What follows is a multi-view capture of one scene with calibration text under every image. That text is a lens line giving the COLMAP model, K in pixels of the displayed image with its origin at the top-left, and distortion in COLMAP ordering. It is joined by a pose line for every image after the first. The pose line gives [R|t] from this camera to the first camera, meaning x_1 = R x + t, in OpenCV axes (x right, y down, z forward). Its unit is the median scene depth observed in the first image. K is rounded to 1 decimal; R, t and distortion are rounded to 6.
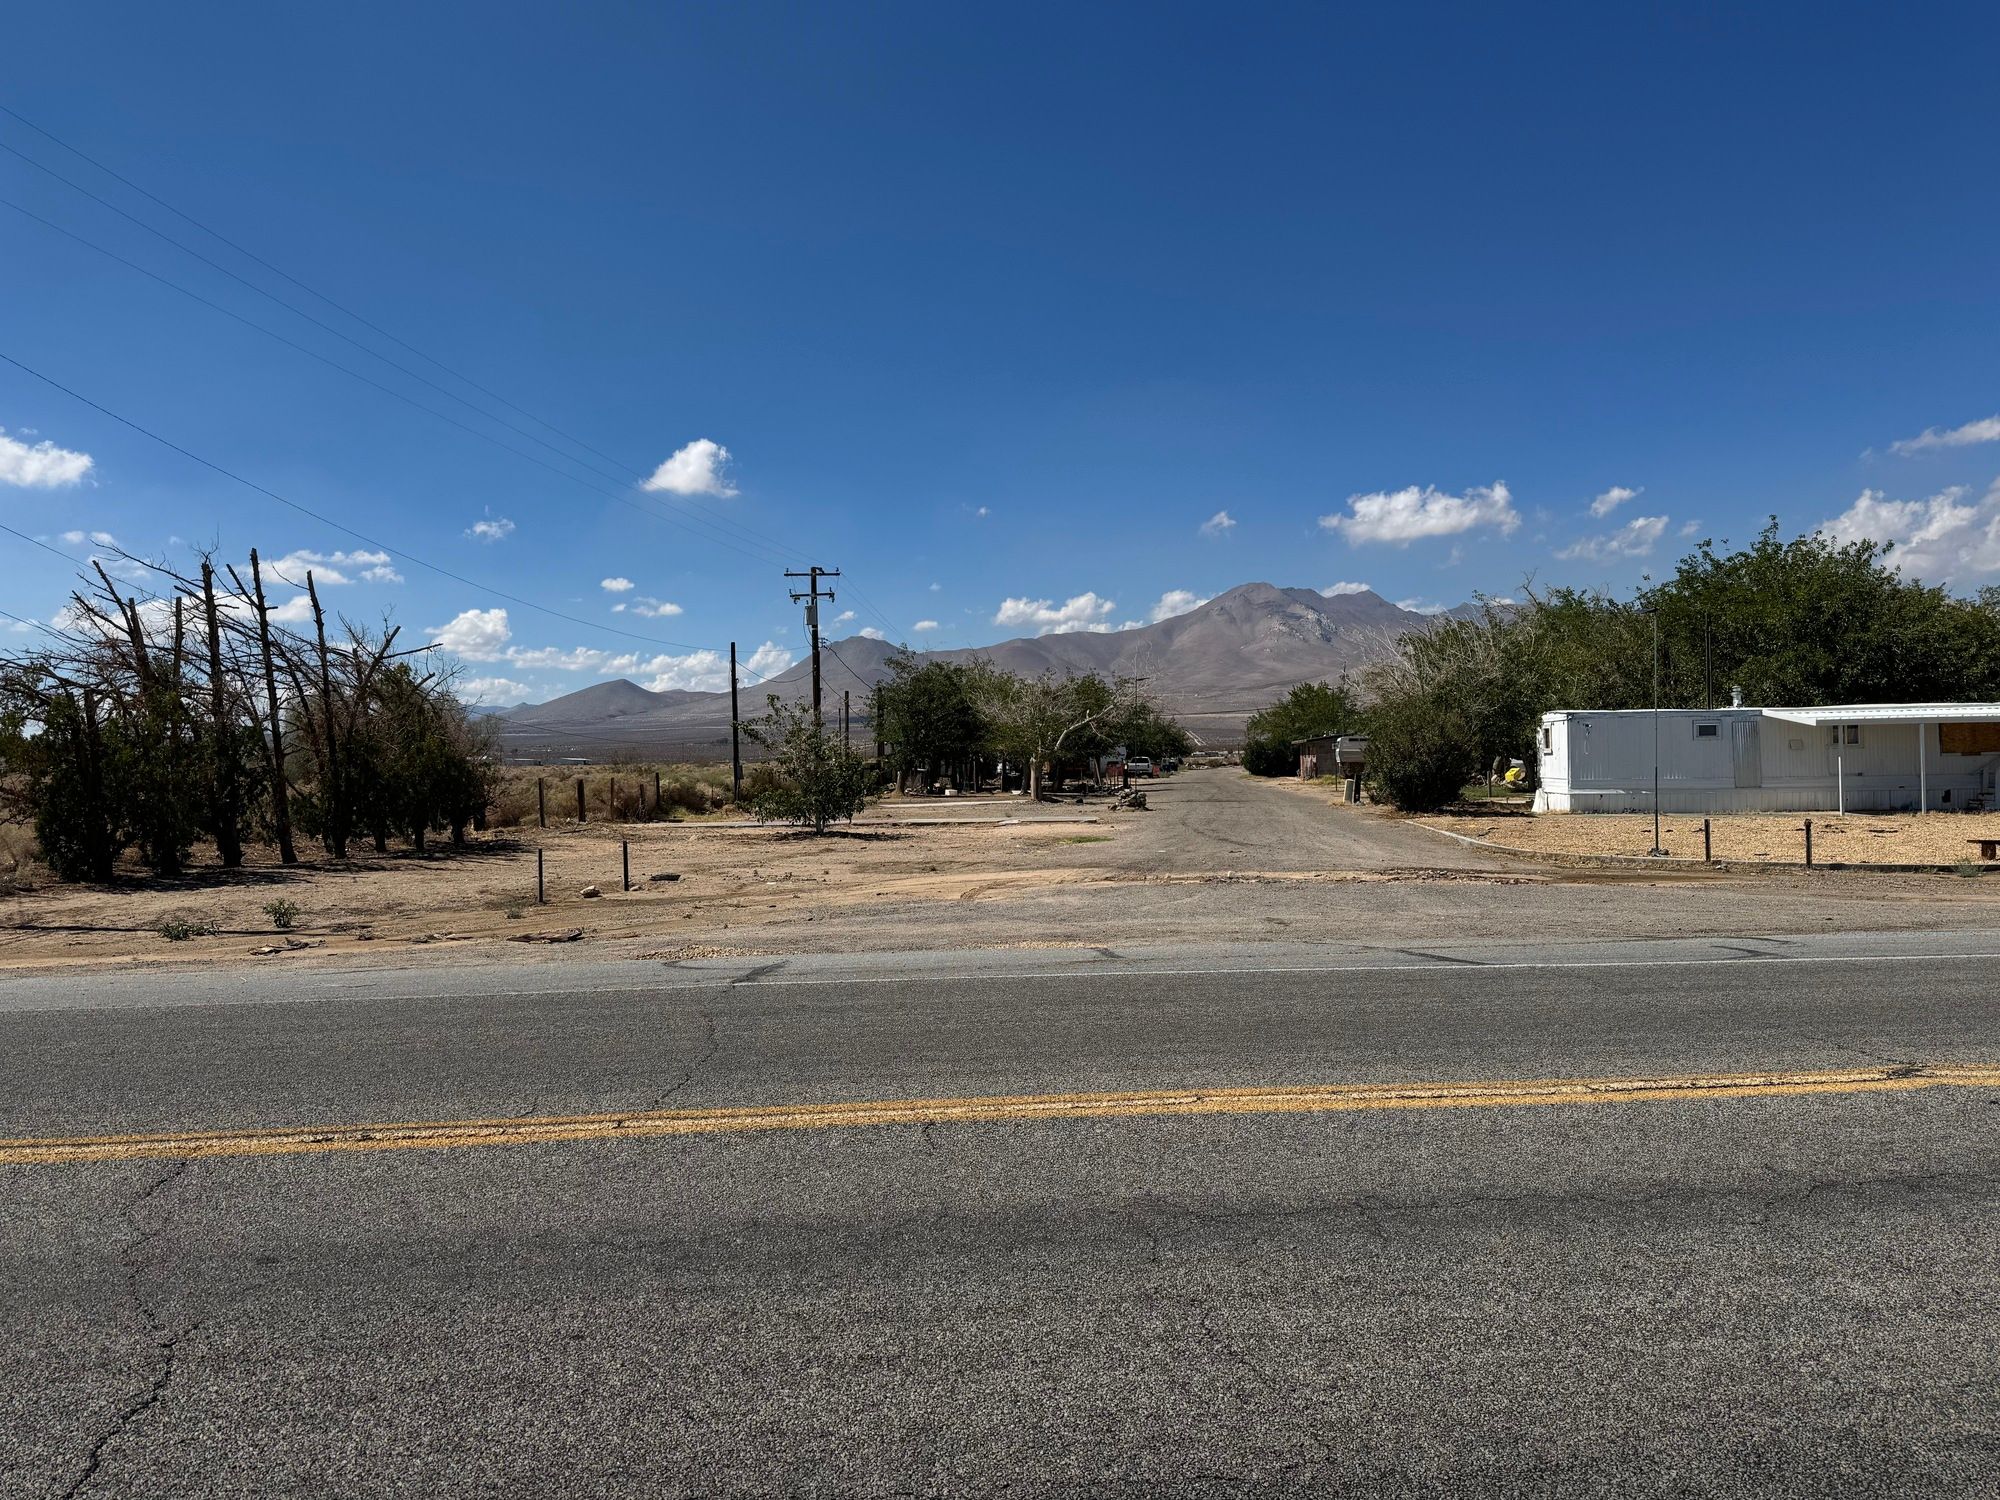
lens RADIAL K [[1462.3, 0, 985.8], [0, 1462.3, 751.1], [0, 0, 1]] dist [0.010335, 0.000349]
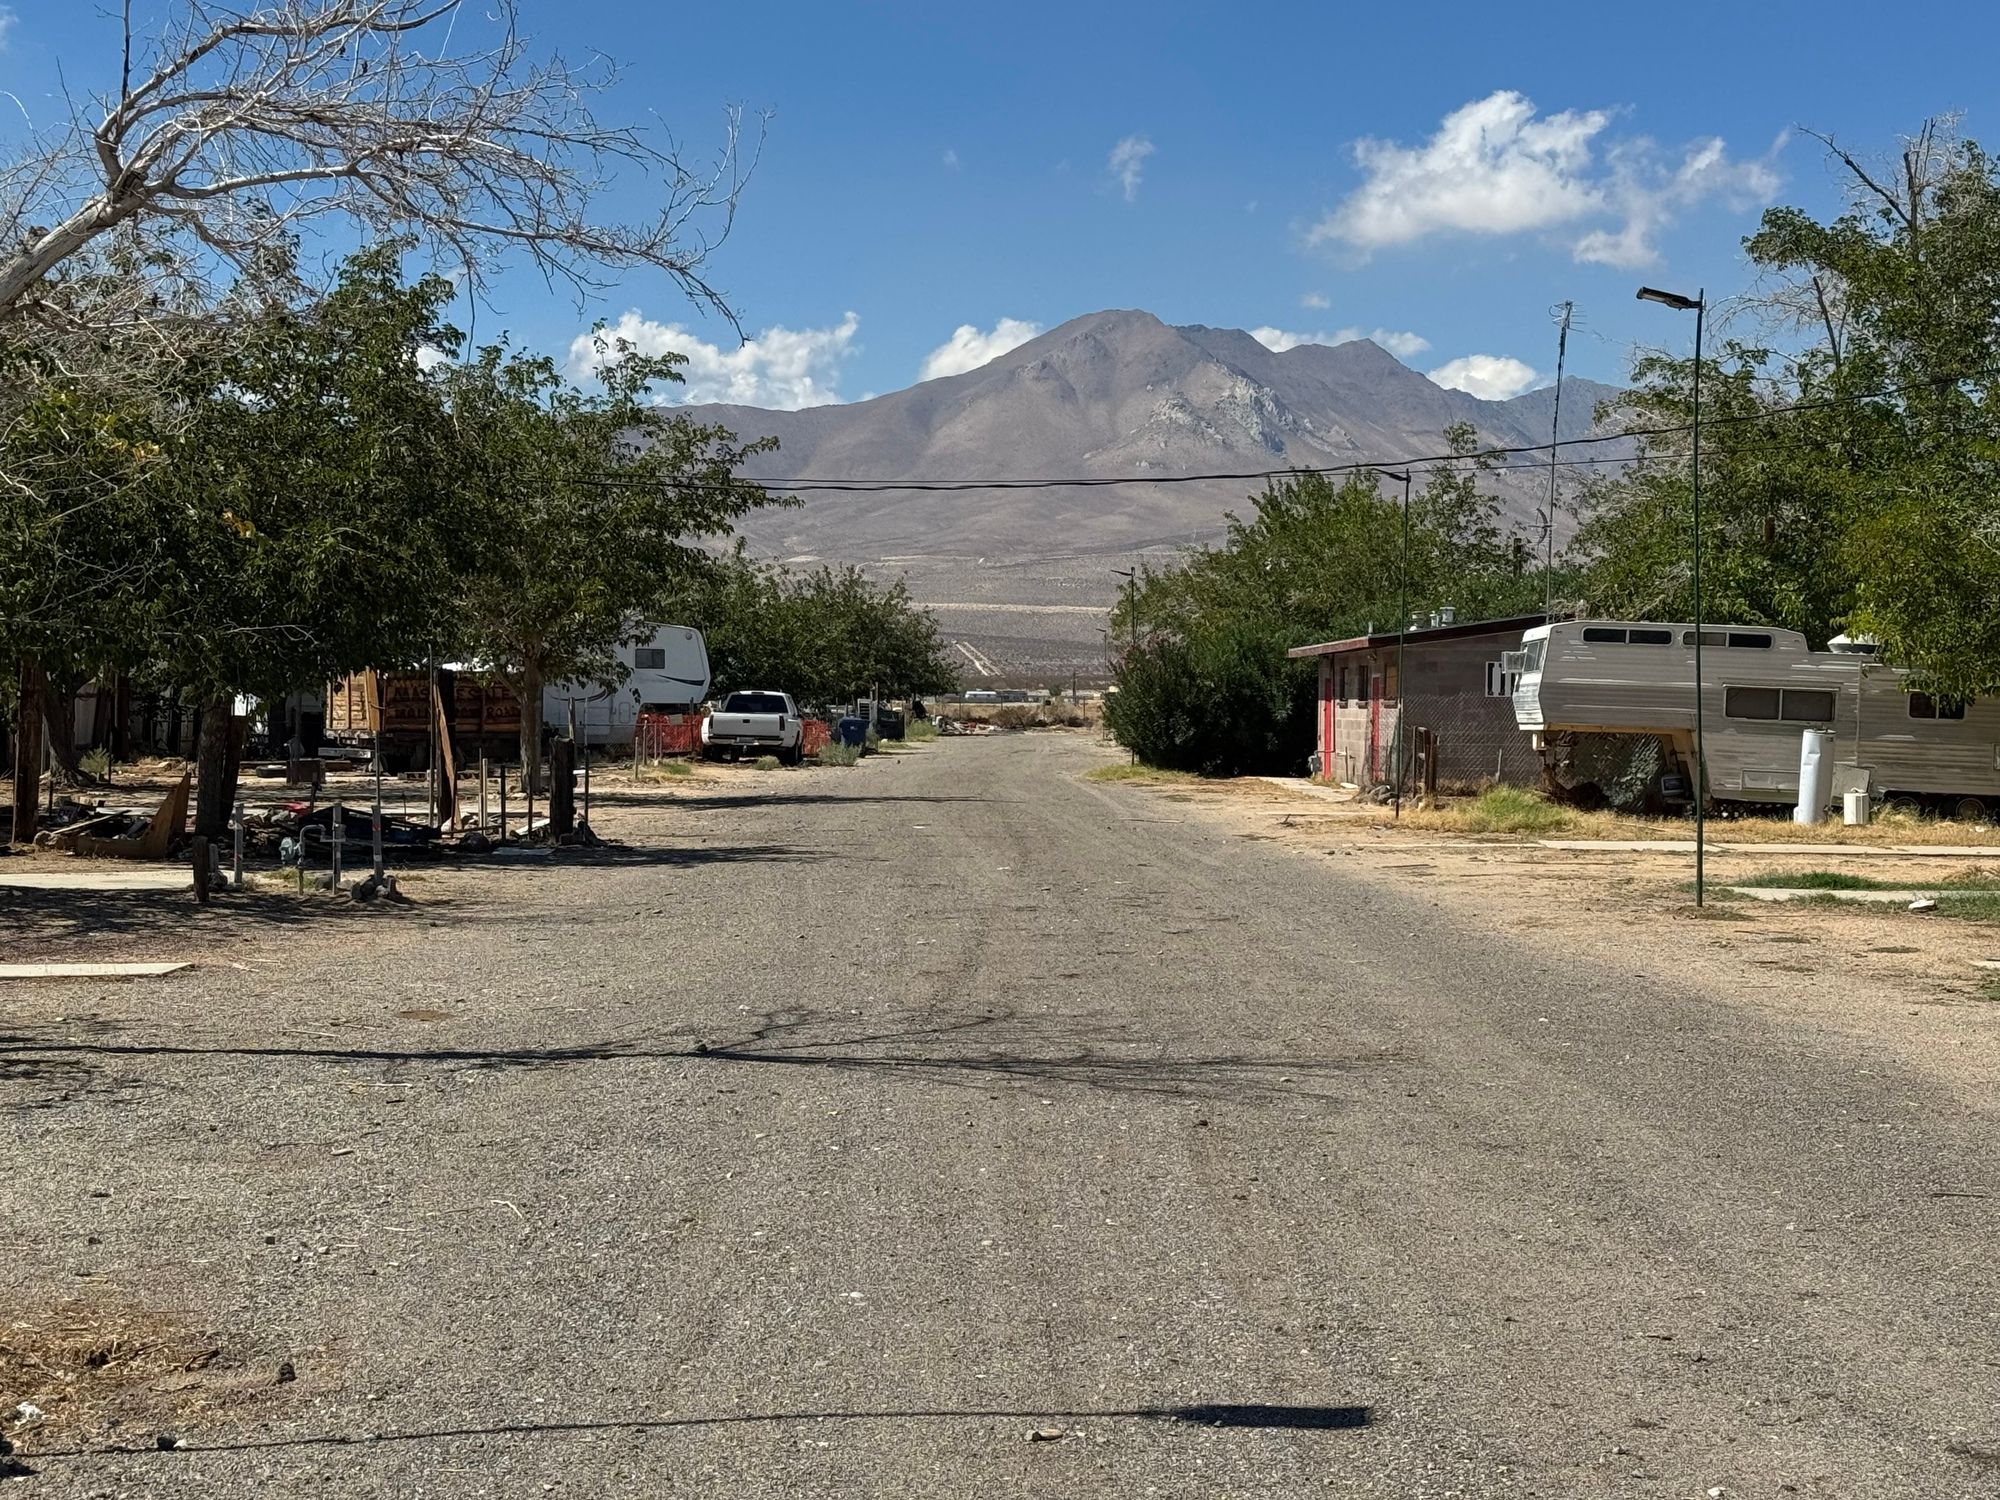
lens RADIAL K [[3345.9, 0, 1005.1], [0, 3345.9, 745.4], [0, 0, 1]] dist [0.142830, 0.000000]
pose [[0.988280, 0.023726, 0.150800, 0.062839], [-0.026548, 0.999508, 0.016724, 0.002564], [-0.150329, -0.020532, 0.988423, 0.392083]]
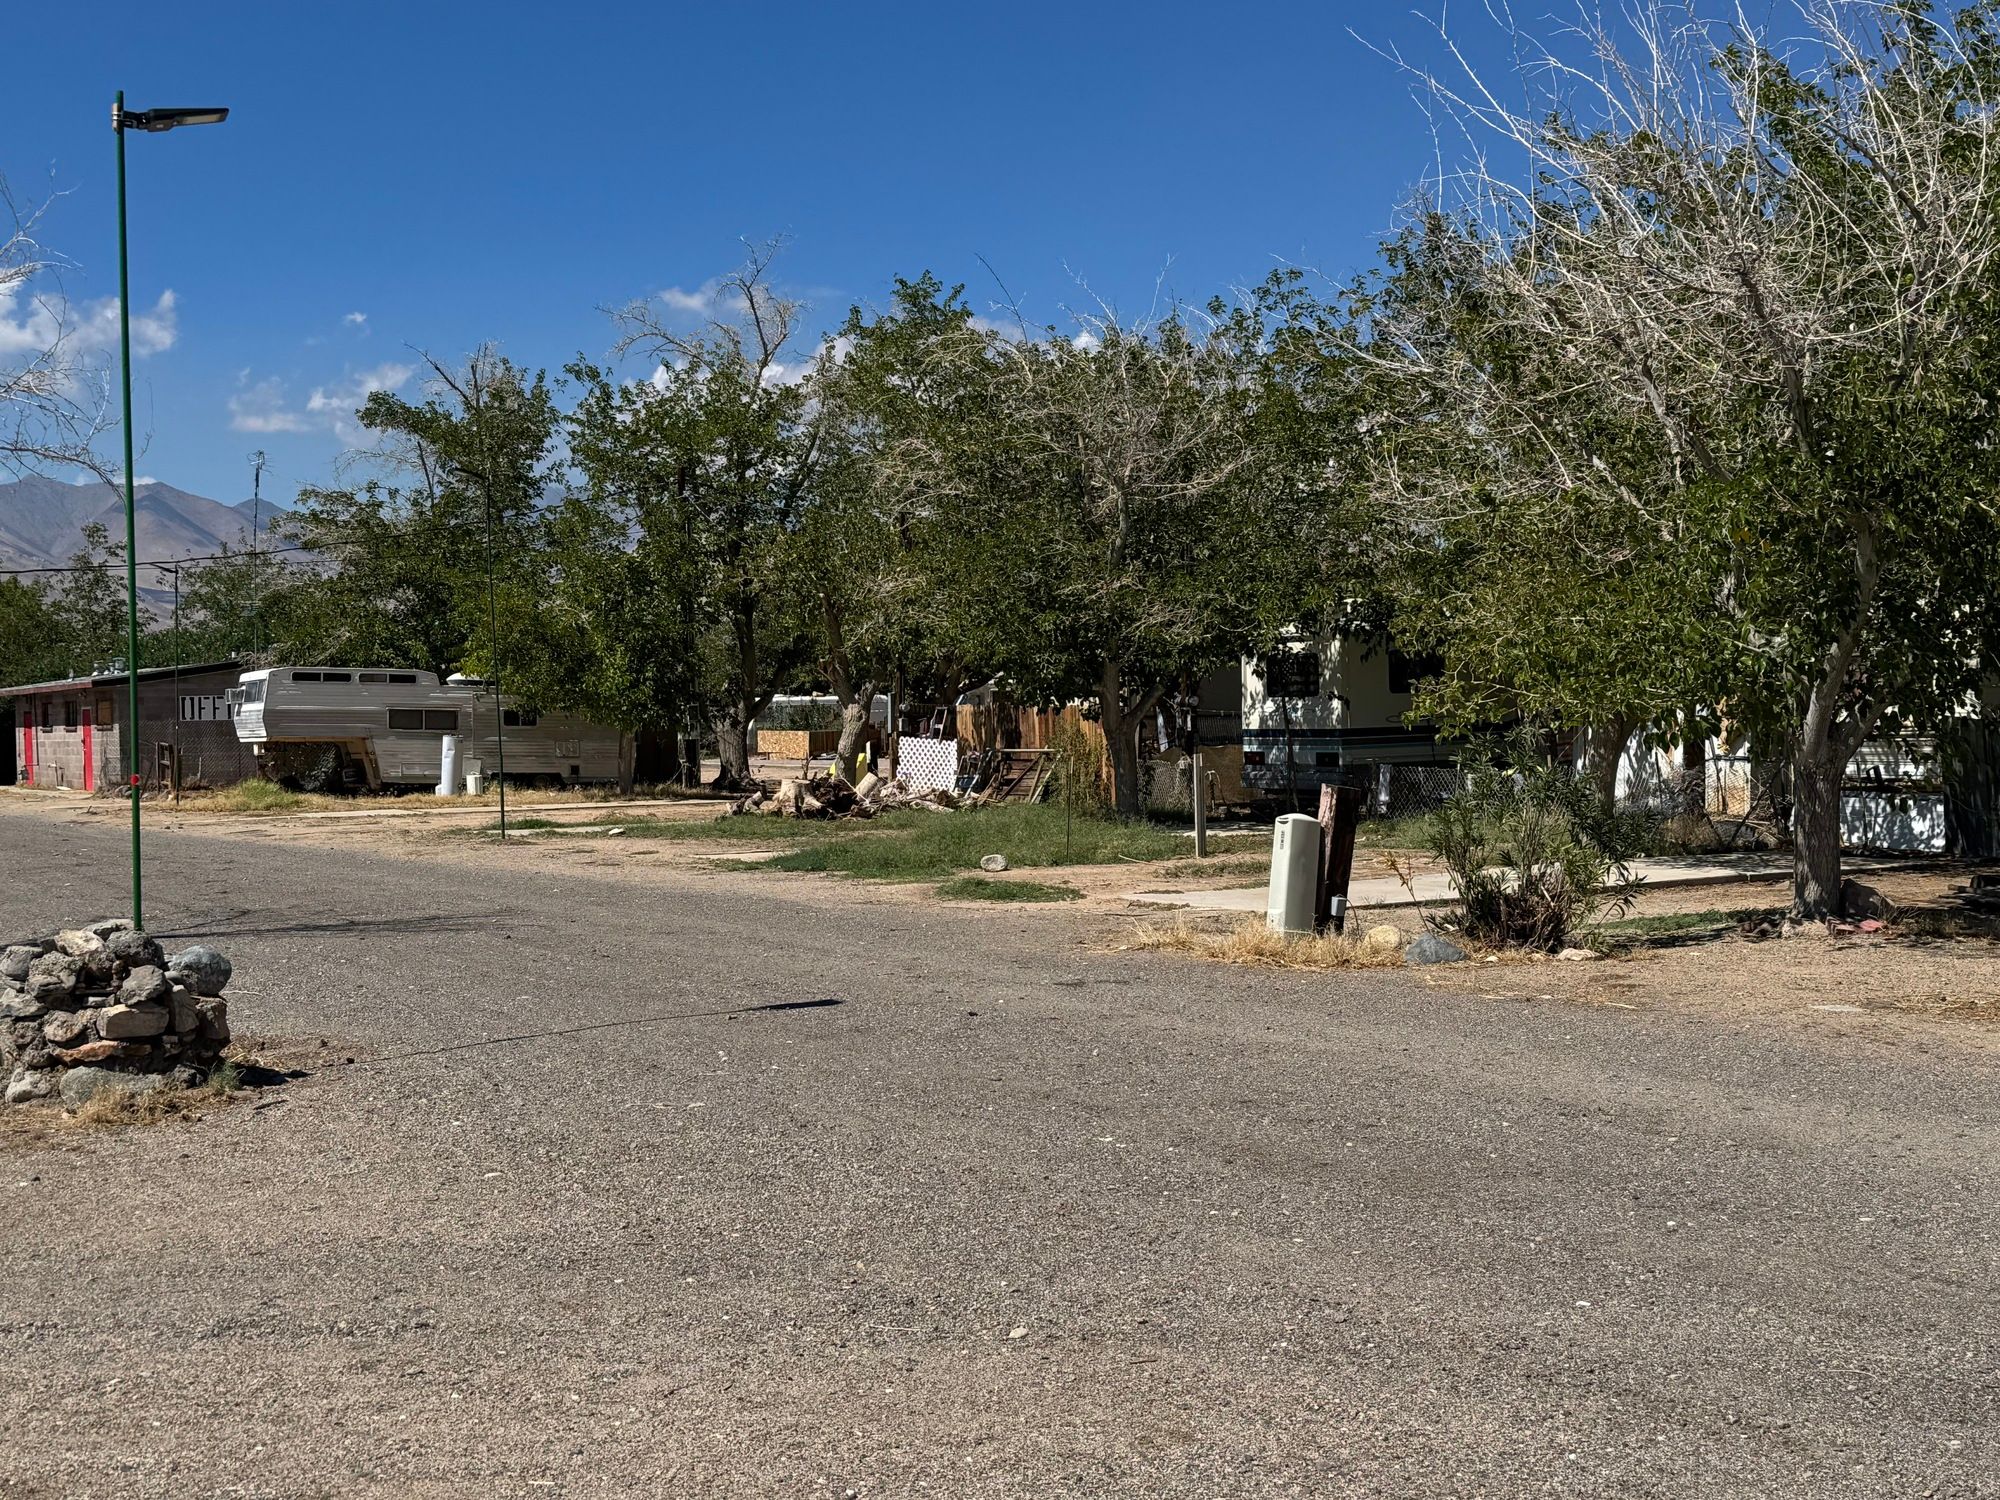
lens RADIAL K [[2435.2, 0, 1003.3], [0, 2435.2, 751.8], [0, 0, 1]] dist [0.106478, 0.000000]
pose [[0.772563, -0.010878, 0.634845, 0.008803], [0.004991, 0.999926, 0.011060, 0.003477], [-0.634919, -0.005376, 0.772560, 0.358475]]
